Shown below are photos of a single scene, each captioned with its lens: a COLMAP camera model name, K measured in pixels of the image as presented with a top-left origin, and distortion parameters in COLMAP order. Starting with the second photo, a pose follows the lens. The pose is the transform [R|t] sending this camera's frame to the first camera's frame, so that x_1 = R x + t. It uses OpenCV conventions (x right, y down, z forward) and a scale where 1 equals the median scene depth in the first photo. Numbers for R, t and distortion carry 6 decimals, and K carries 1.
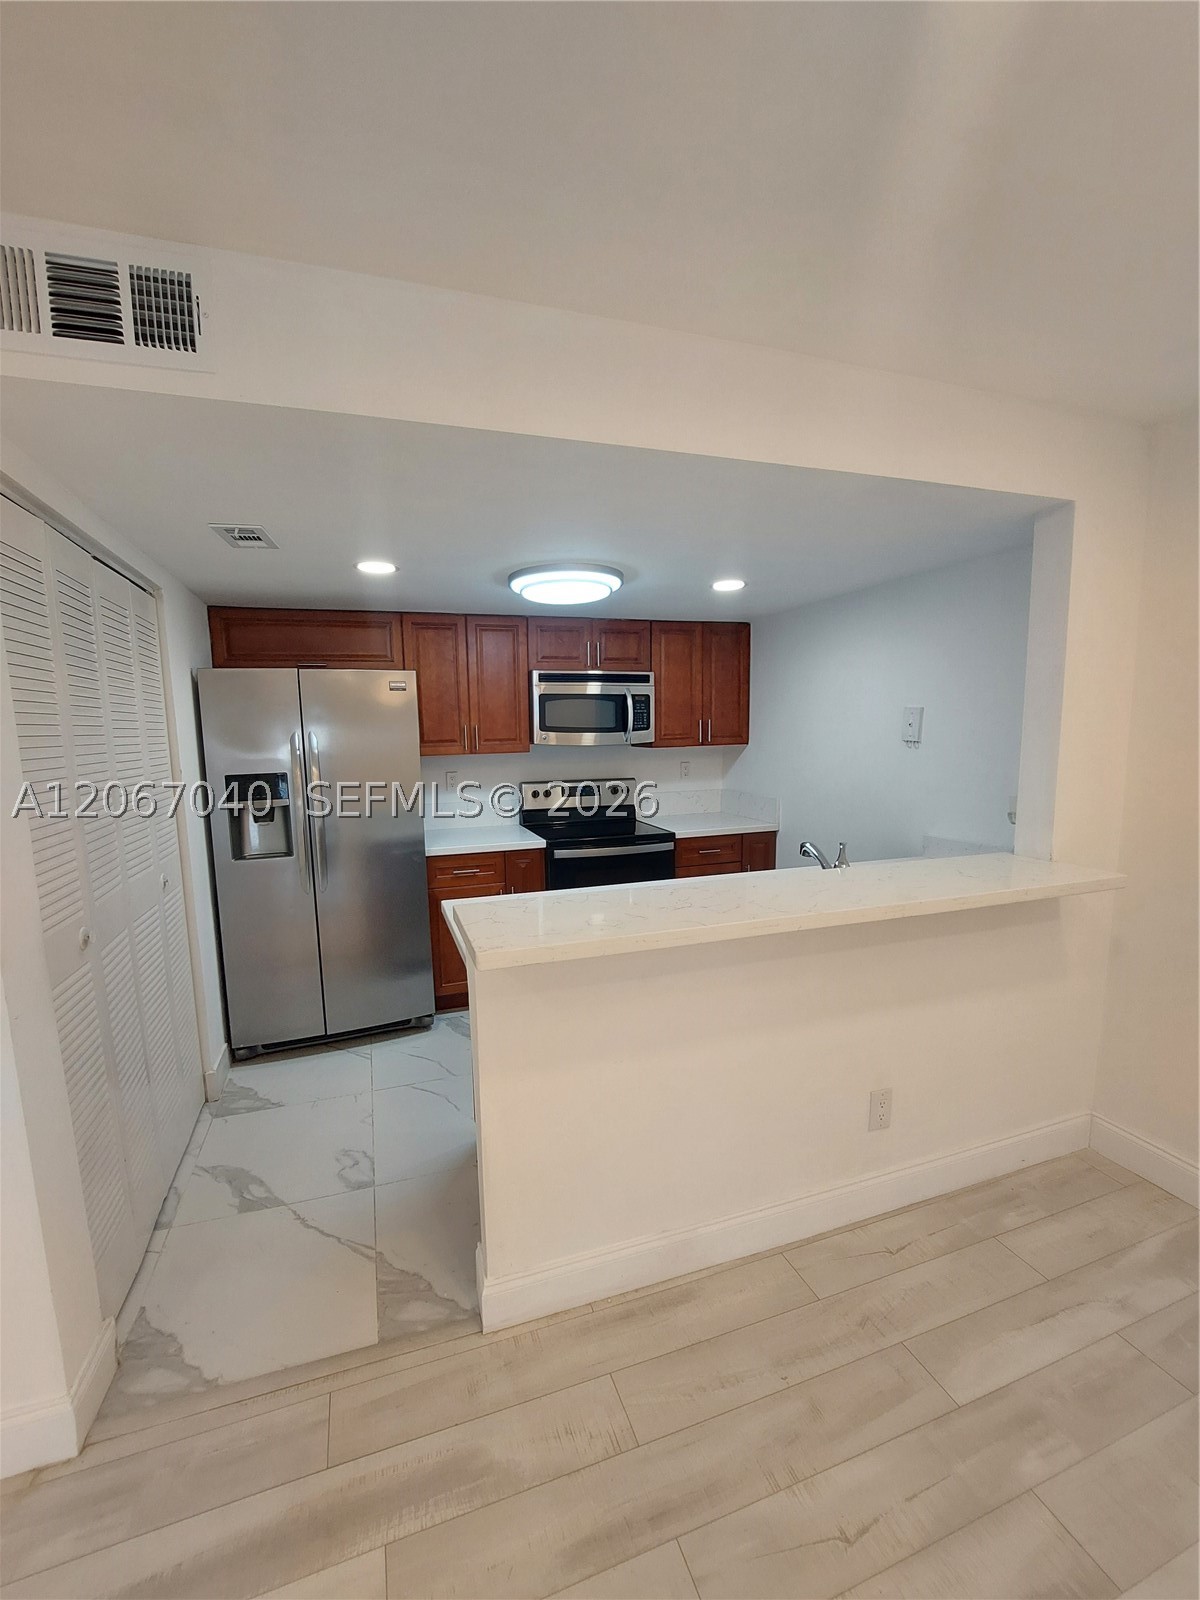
lens RADIAL K [[640.2, 0, 578.5], [0, 640.2, 810.8], [0, 0, 1]] dist [-0.019395, -0.000018]
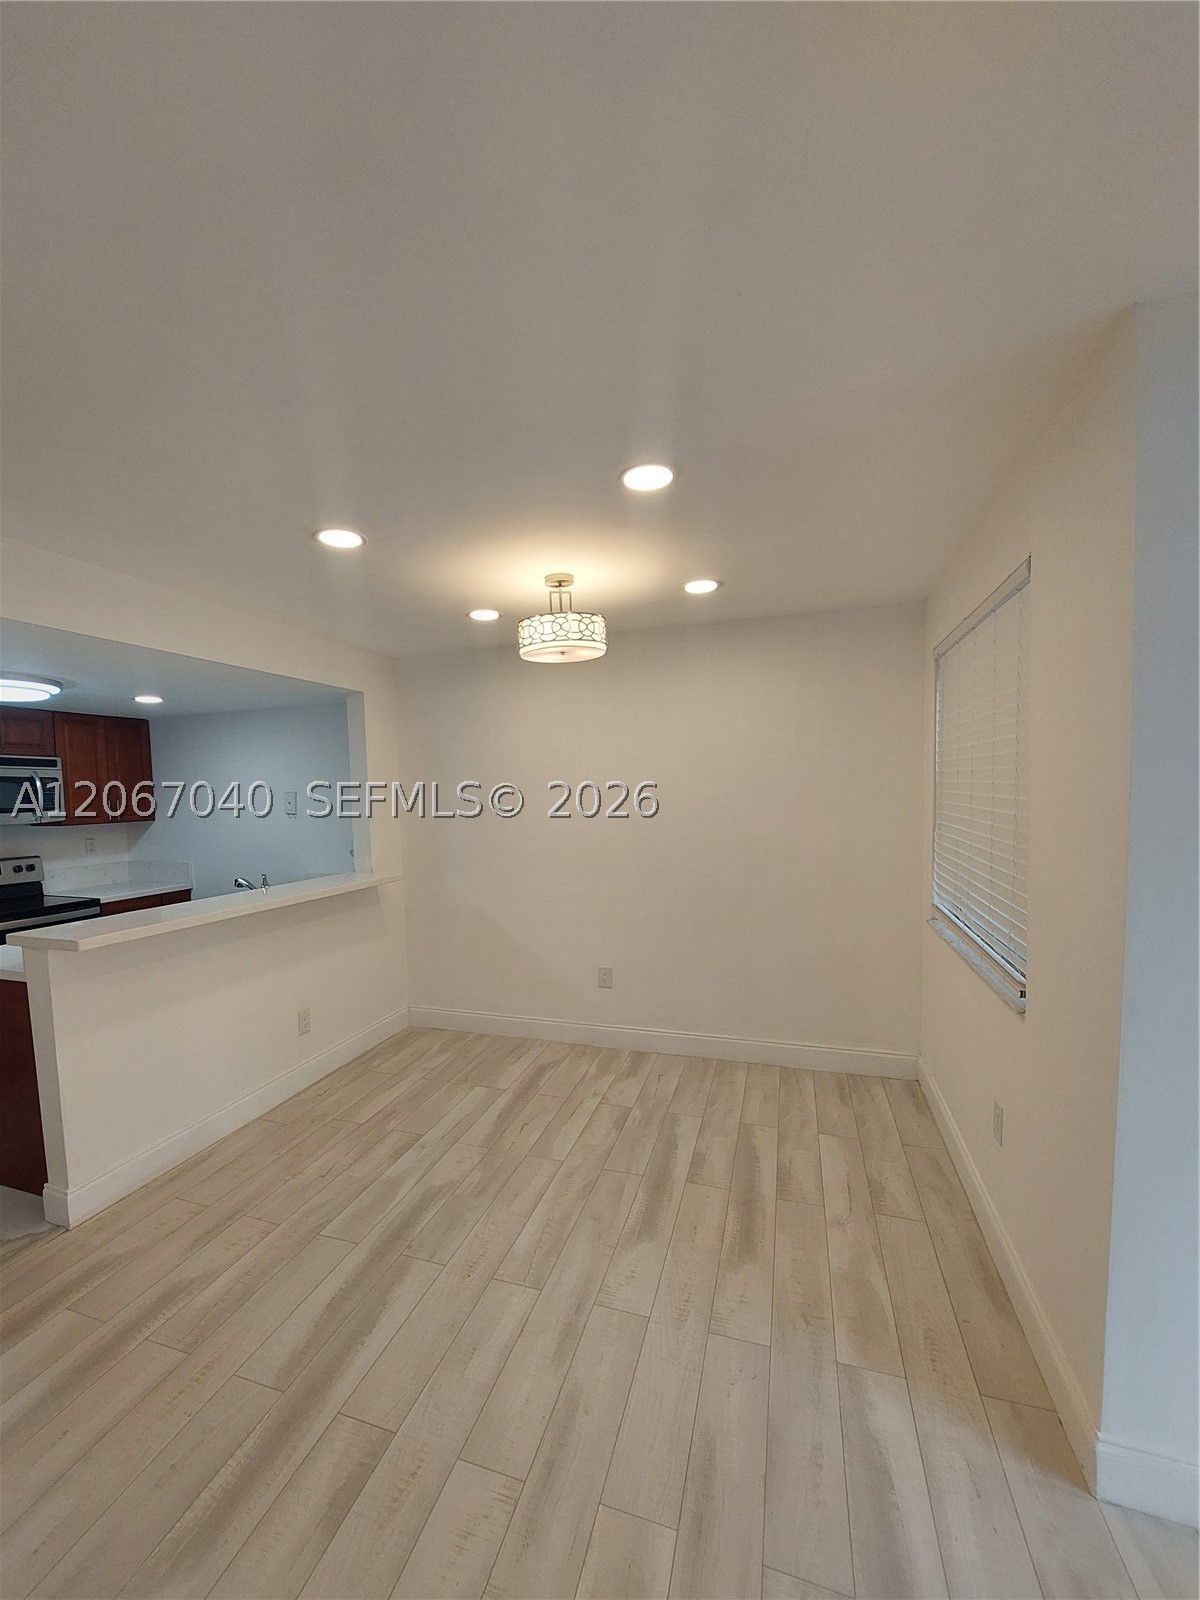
lens RADIAL K [[653.7, 0, 578.8], [0, 653.7, 831.3], [0, 0, 1]] dist [-0.020420, -0.000009]
pose [[0.599536, -0.044988, 0.799083, -0.311123], [0.114280, 0.993000, -0.029837, 0.058404], [-0.792147, 0.109207, 0.600481, -0.473823]]
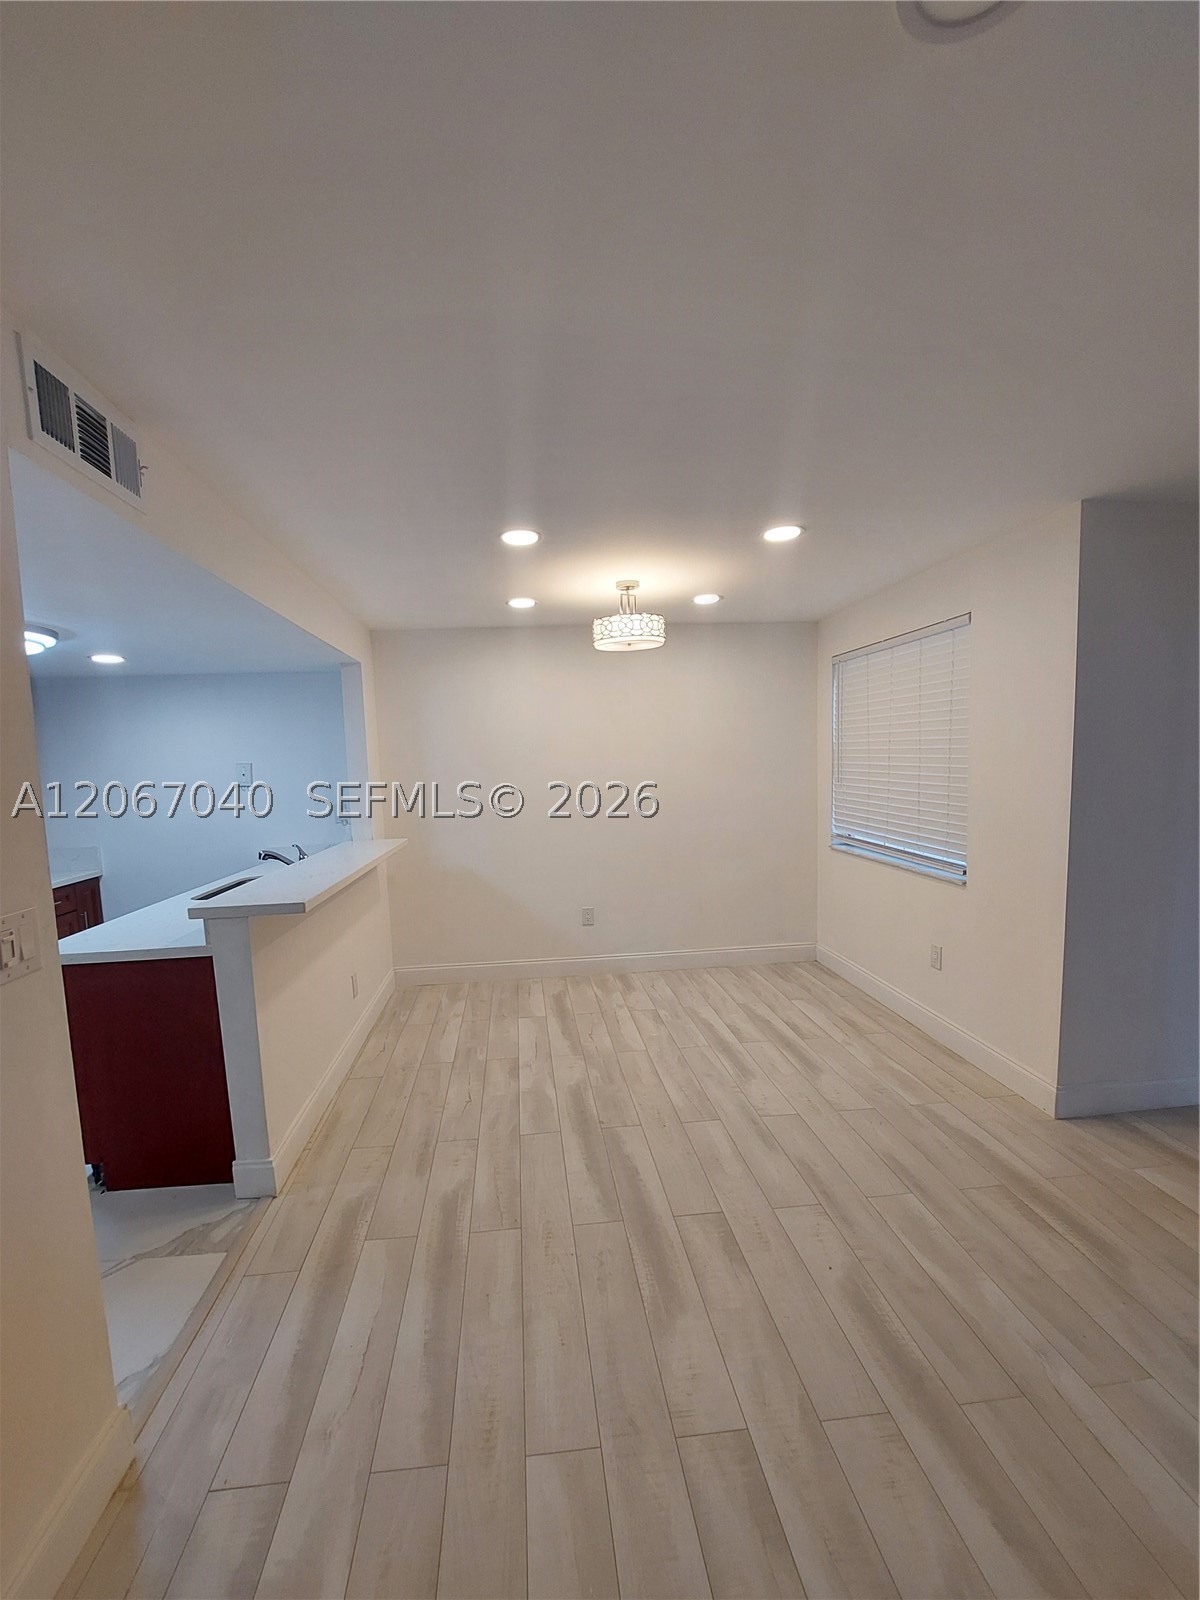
lens RADIAL K [[640.2, 0, 578.5], [0, 640.2, 810.8], [0, 0, 1]] dist [-0.019395, -0.000018]
pose [[0.222138, -0.065822, 0.972791, -0.714188], [0.154711, 0.987458, 0.031486, 0.018035], [-0.962663, 0.143507, 0.229536, -0.055342]]
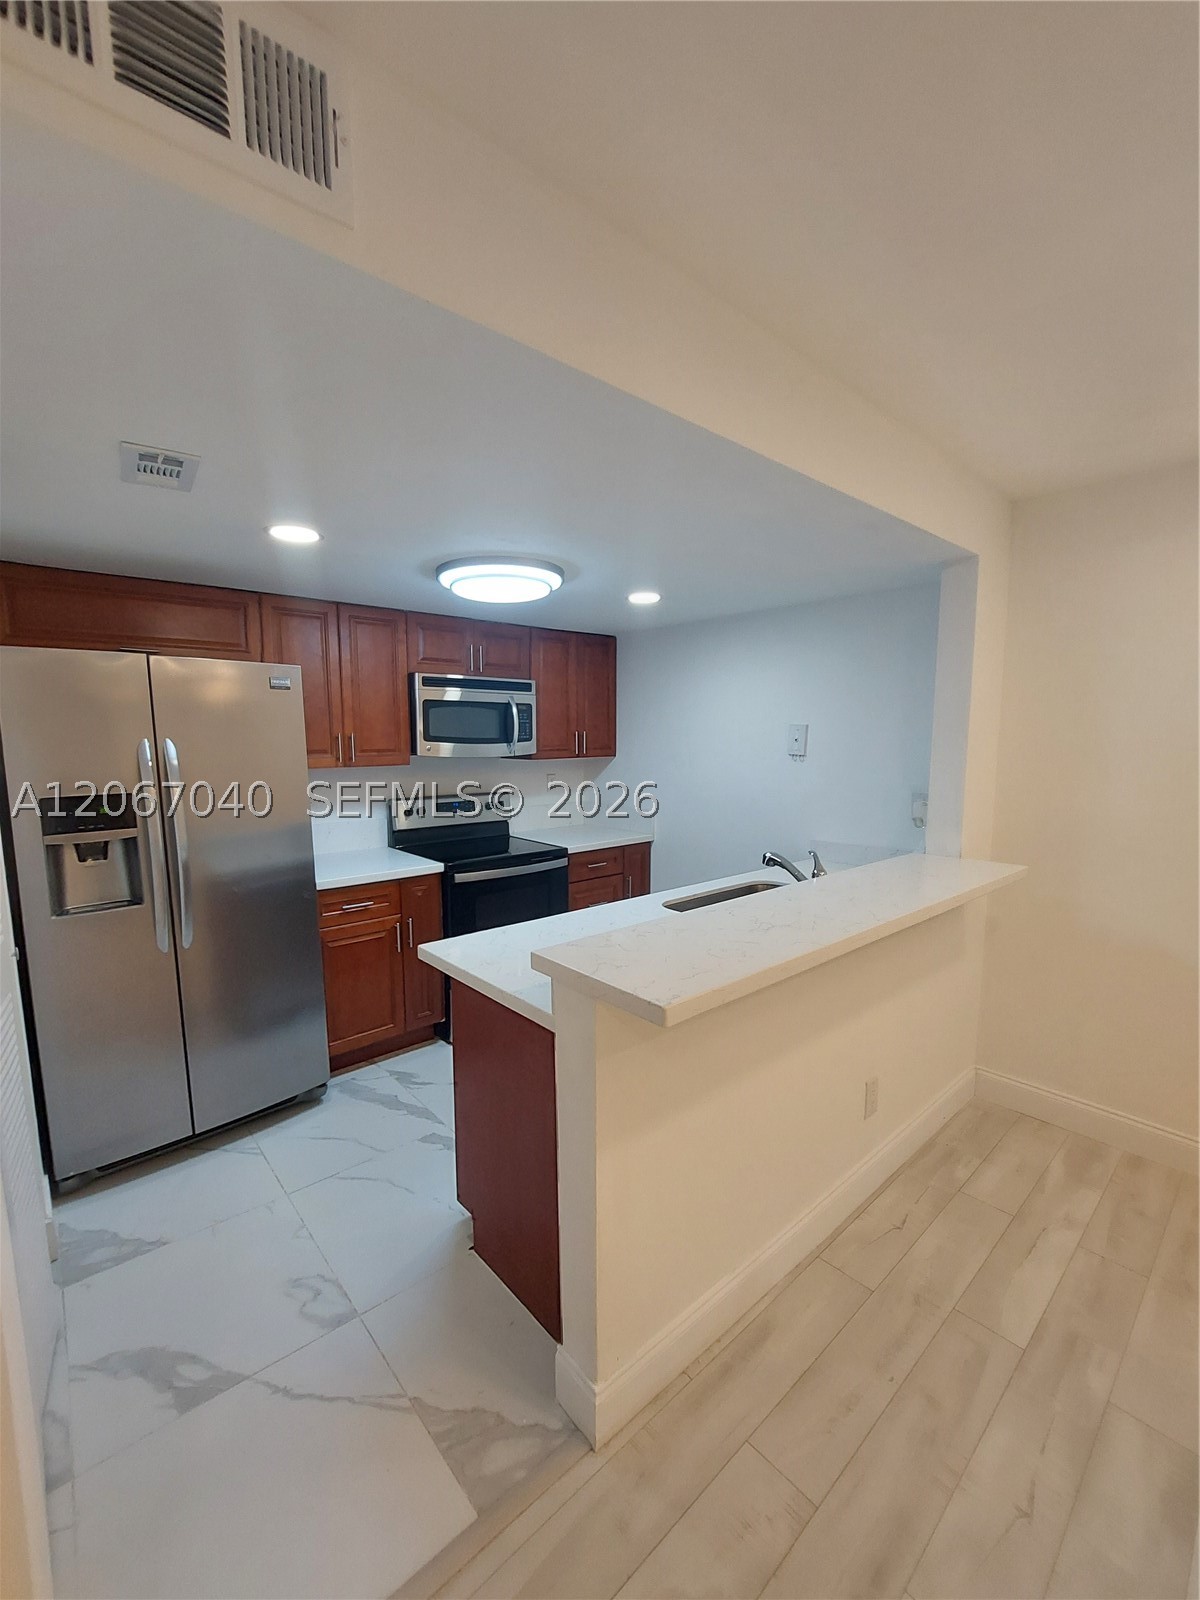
lens RADIAL K [[651.3, 0, 571.3], [0, 651.3, 813.3], [0, 0, 1]] dist [-0.022287, 0.002355]
pose [[0.927143, -0.028010, 0.373659, -0.257000], [0.032926, 0.999435, -0.006778, -0.013852], [-0.373258, 0.018587, 0.927542, 0.106973]]
